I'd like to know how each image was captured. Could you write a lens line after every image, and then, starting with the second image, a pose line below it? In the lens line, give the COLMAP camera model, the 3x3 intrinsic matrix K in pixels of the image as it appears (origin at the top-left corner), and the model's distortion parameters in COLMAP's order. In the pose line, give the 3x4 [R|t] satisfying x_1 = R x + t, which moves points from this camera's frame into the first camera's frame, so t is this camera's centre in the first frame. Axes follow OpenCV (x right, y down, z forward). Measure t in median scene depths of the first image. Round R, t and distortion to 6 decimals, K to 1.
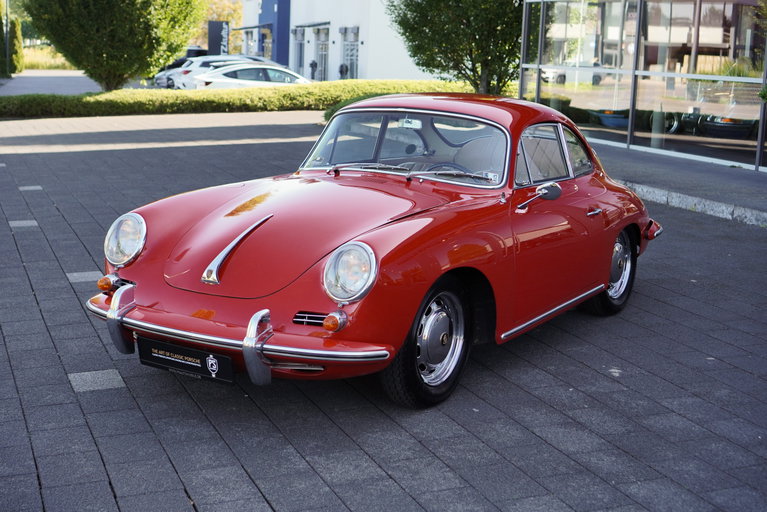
lens RADIAL K [[1143.0, 0, 380.1], [0, 1143.0, 257.1], [0, 0, 1]] dist [-0.034838, 0.000000]
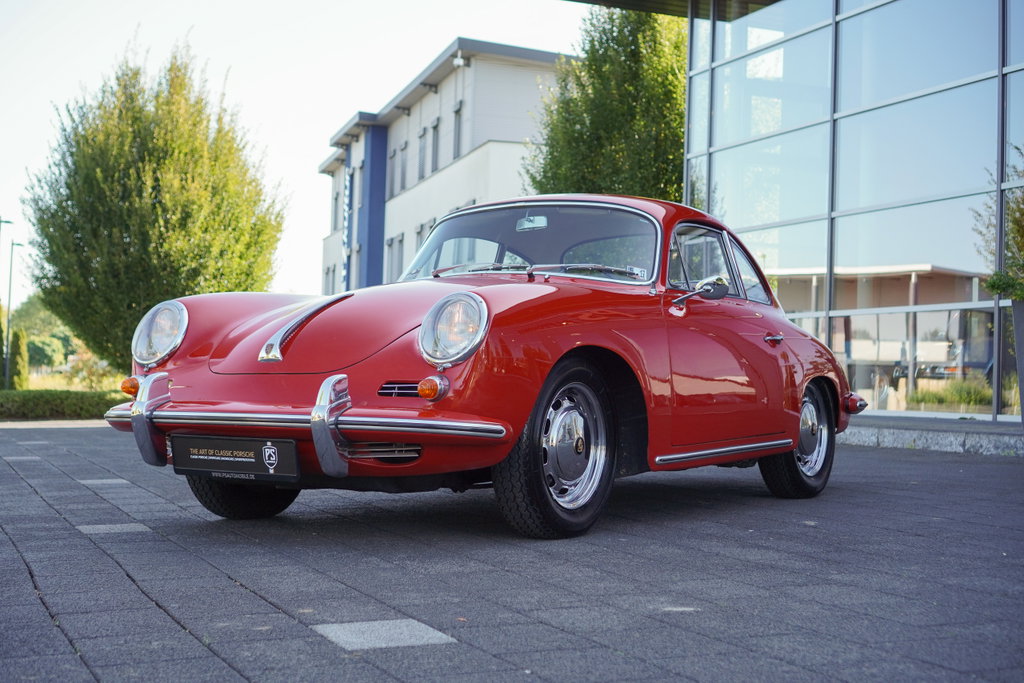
lens RADIAL K [[1525.9, 0, 517.8], [0, 1525.9, 335.8], [0, 0, 1]] dist [-0.034838, 0.000000]
pose [[0.999902, -0.006941, 0.012134, 0.003033], [0.009291, 0.978546, -0.205818, 0.165543], [-0.010445, 0.205911, 0.978515, 0.001127]]
